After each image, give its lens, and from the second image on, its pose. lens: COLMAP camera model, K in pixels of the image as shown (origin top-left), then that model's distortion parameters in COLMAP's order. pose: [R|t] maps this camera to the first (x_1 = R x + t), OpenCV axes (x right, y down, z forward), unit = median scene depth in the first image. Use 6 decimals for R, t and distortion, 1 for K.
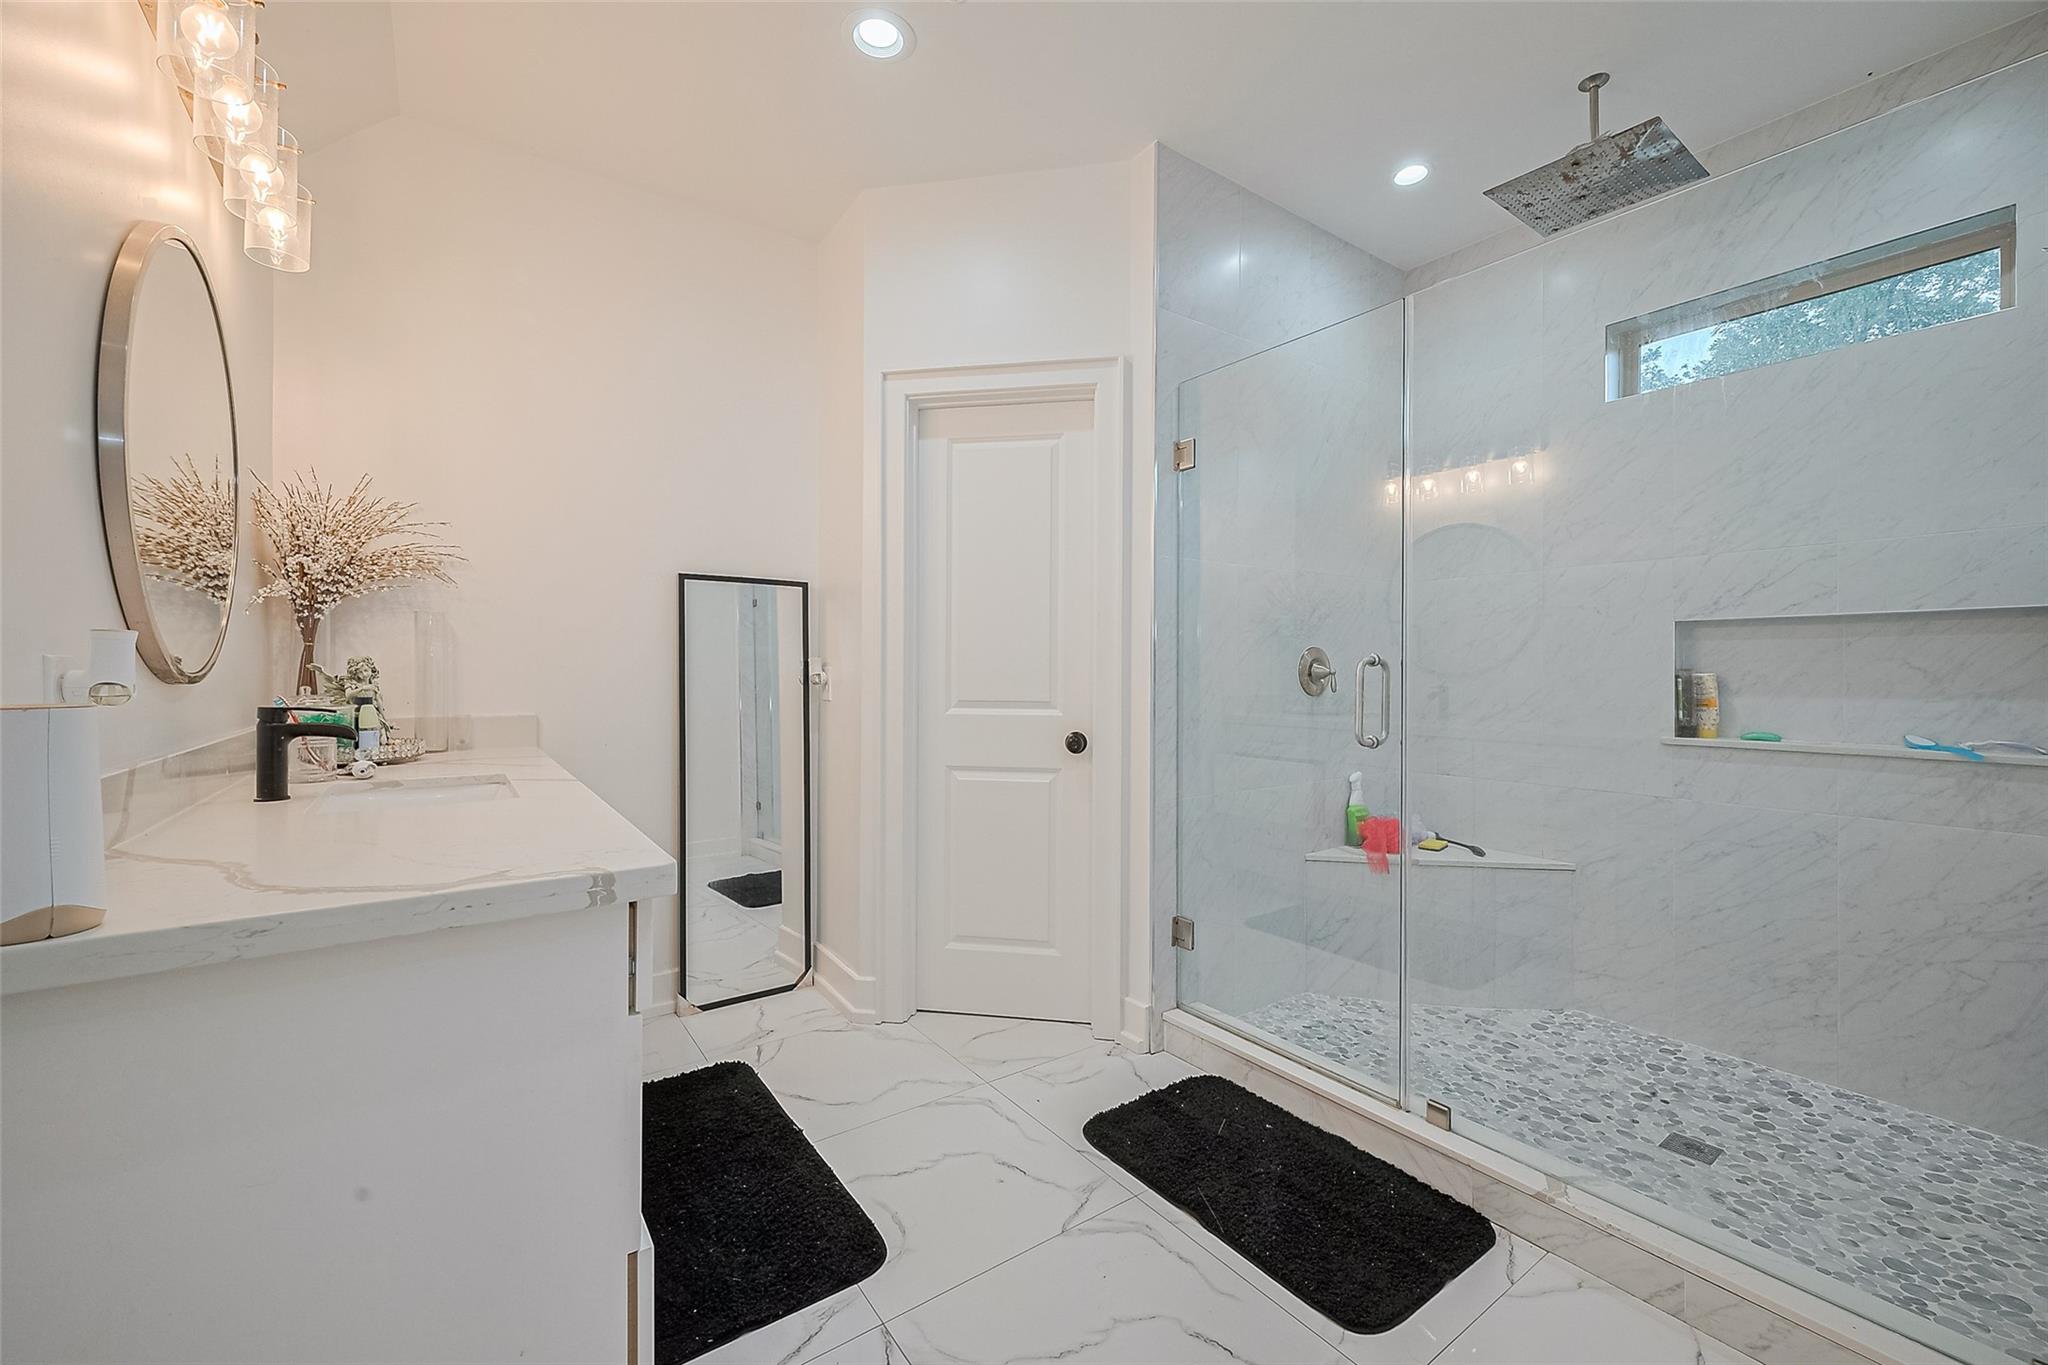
lens RADIAL K [[809.1, 0, 1021.6], [0, 809.1, 678.2], [0, 0, 1]] dist [0.001636, -0.000058]
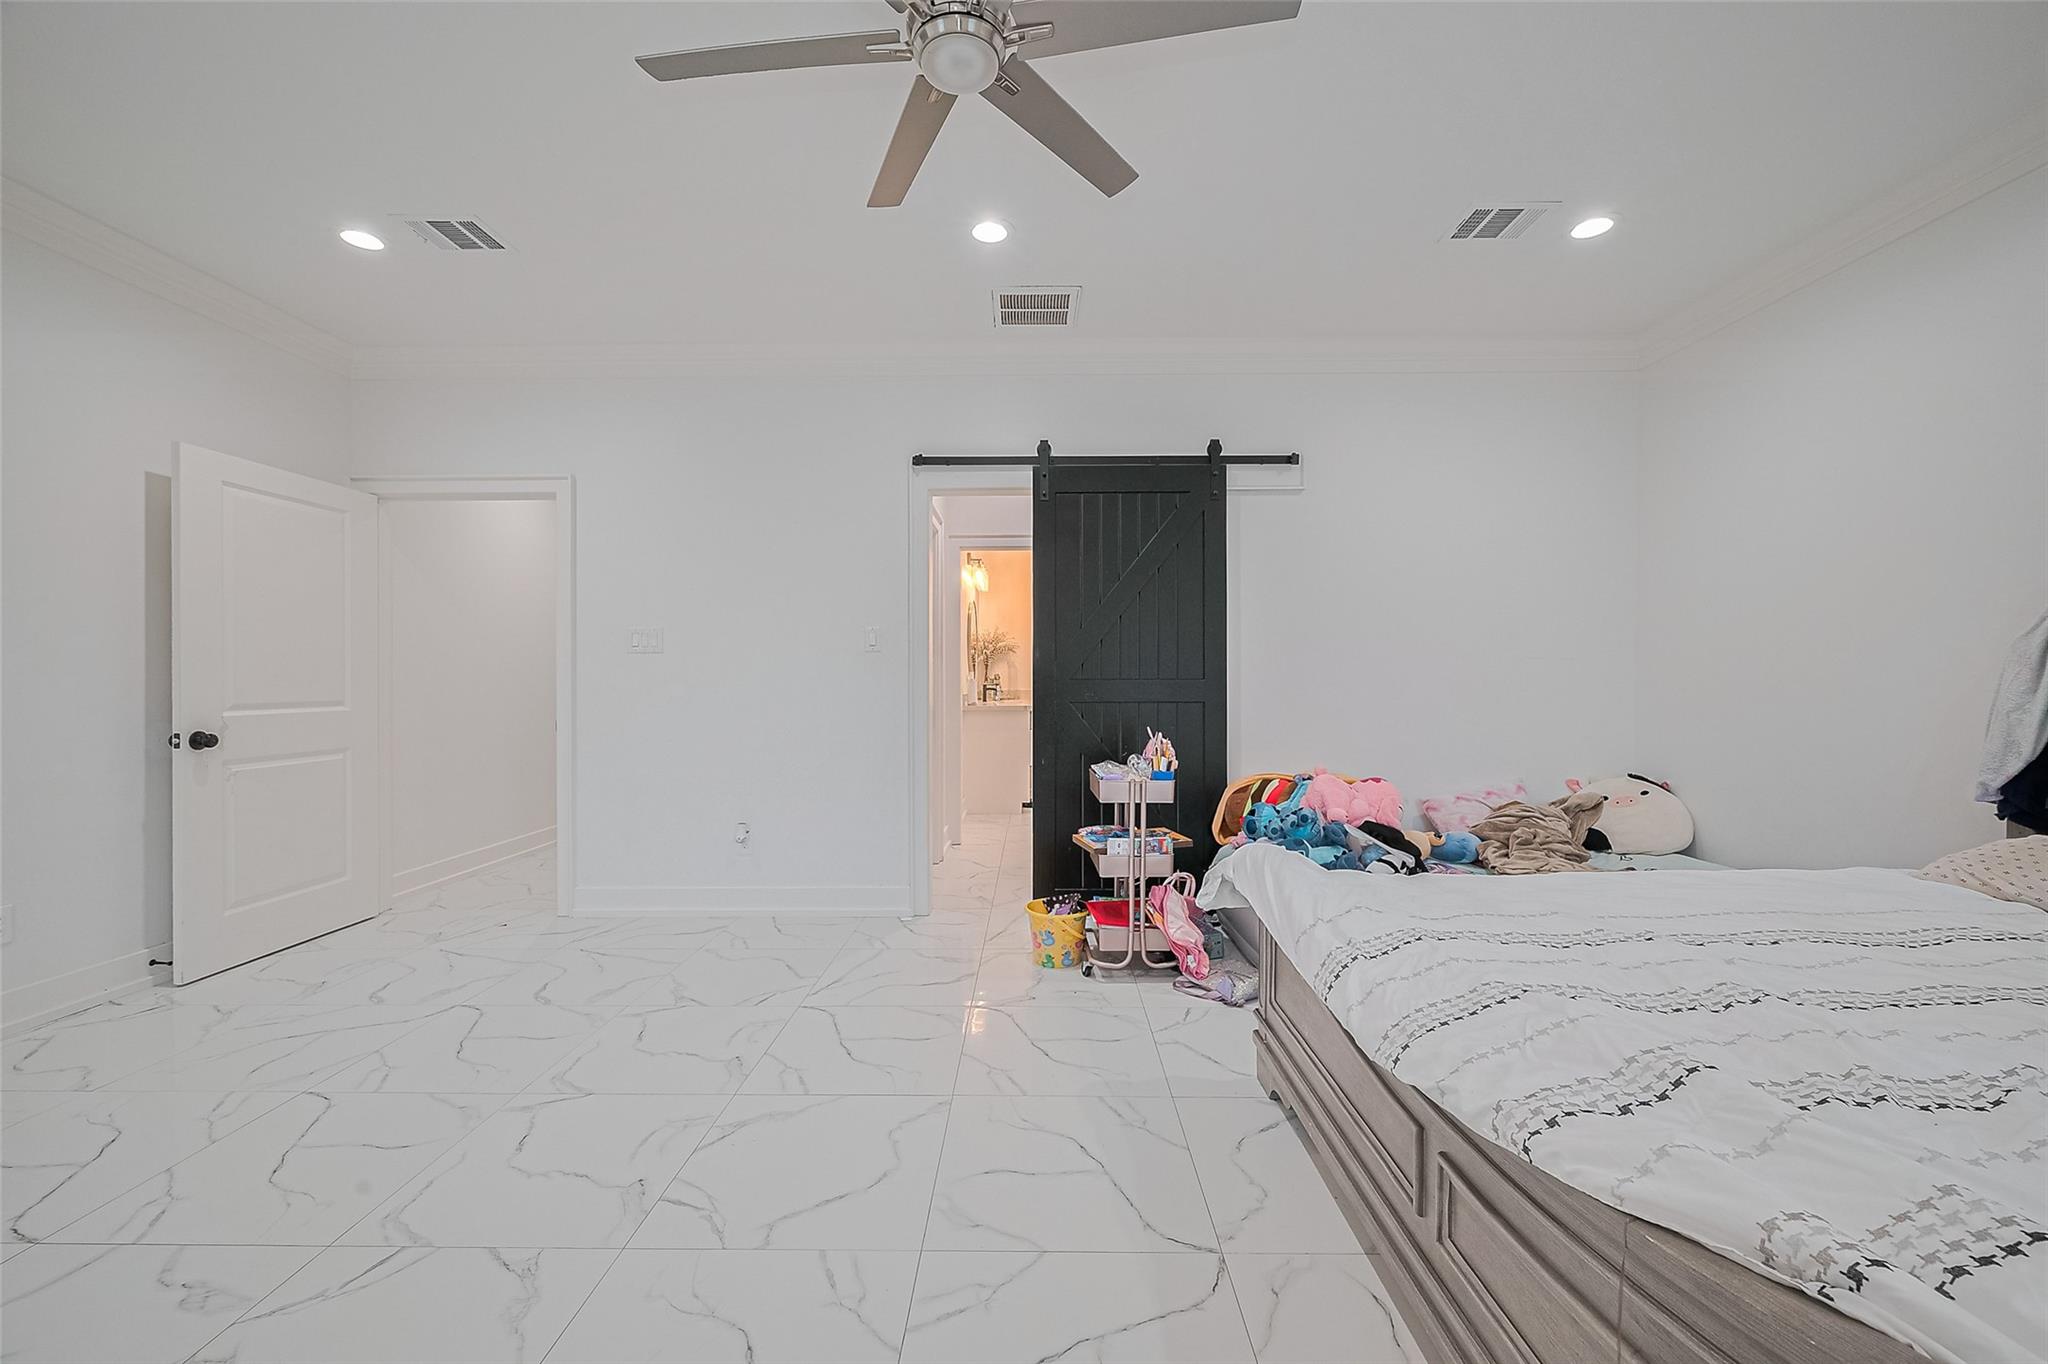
lens RADIAL K [[809.1, 0, 1026.1], [0, 809.1, 678.7], [0, 0, 1]] dist [0.001636, -0.000058]
pose [[0.804743, -0.009467, -0.593547, 1.685506], [0.007087, 0.999955, -0.006339, 0.022777], [0.593581, 0.000895, 0.804774, -2.144708]]
